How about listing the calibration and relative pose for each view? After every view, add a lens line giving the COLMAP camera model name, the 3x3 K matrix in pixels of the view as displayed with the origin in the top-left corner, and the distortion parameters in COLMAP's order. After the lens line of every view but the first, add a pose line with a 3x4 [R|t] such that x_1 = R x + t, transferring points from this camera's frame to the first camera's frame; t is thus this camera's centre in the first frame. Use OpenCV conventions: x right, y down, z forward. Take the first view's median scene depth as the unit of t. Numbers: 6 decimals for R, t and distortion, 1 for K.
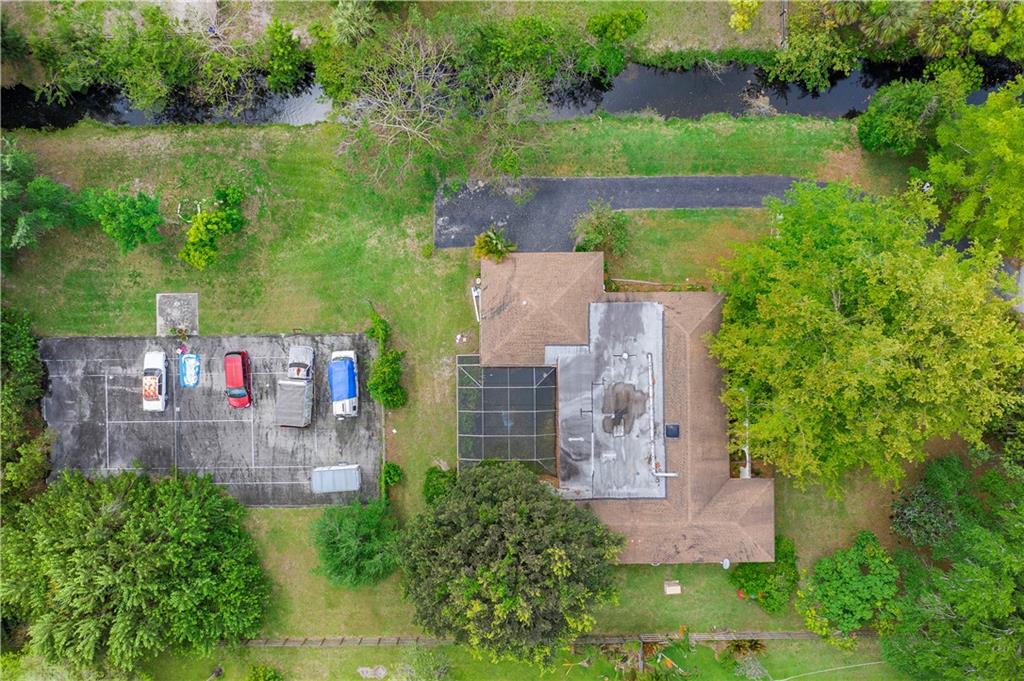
lens RADIAL K [[801.7, 0, 510.3], [0, 801.7, 336.5], [0, 0, 1]] dist [-0.031028, -0.000460]
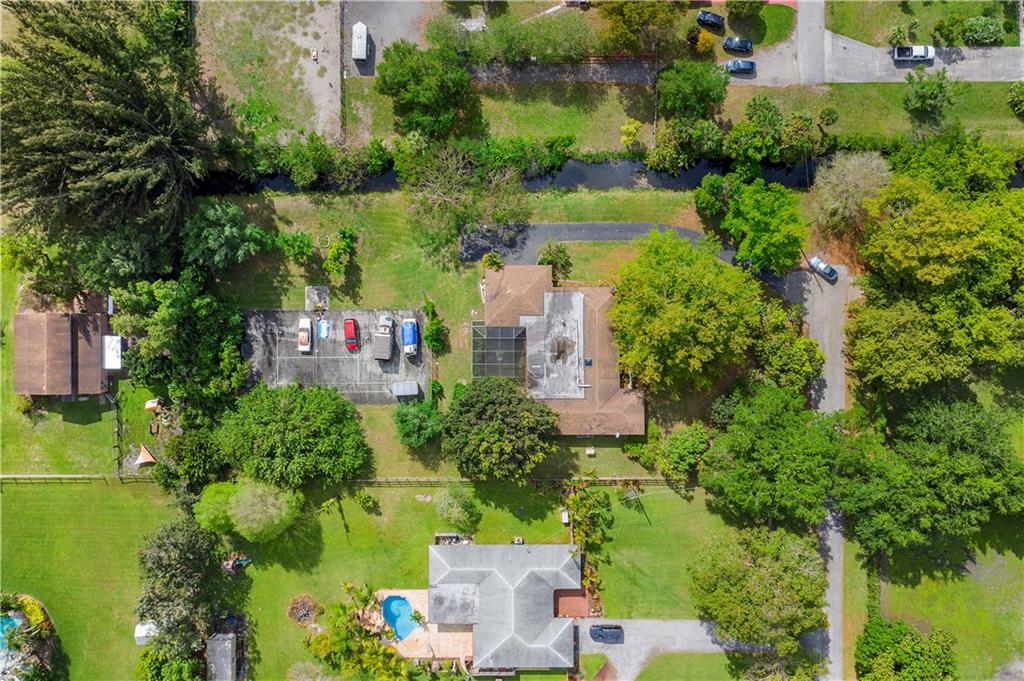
lens RADIAL K [[801.7, 0, 510.2], [0, 801.7, 344.1], [0, 0, 1]] dist [-0.031028, -0.000460]
pose [[0.999978, 0.005321, 0.003939, 0.014020], [-0.005345, 0.999967, 0.006104, 0.063883], [-0.003906, -0.006125, 0.999974, -0.829311]]
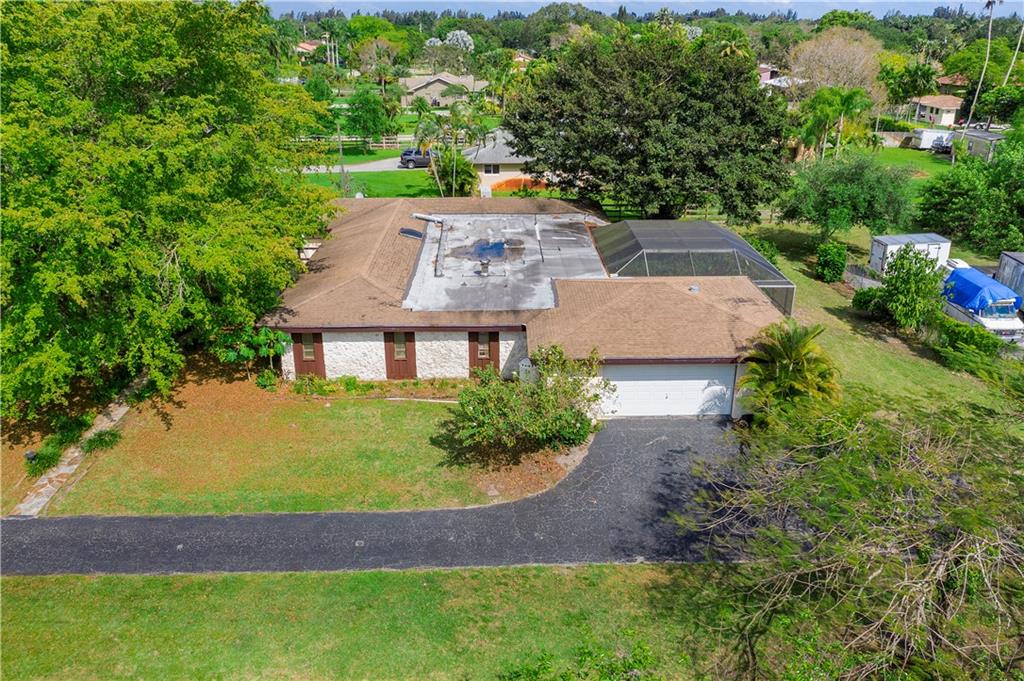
lens RADIAL K [[801.7, 0, 508.3], [0, 801.7, 341.0], [0, 0, 1]] dist [-0.031028, -0.000460]
pose [[-0.999991, 0.000769, -0.004129, 0.126529], [-0.004121, -0.369529, 0.929210, -0.480130], [-0.000811, 0.929219, 0.369529, 0.822991]]
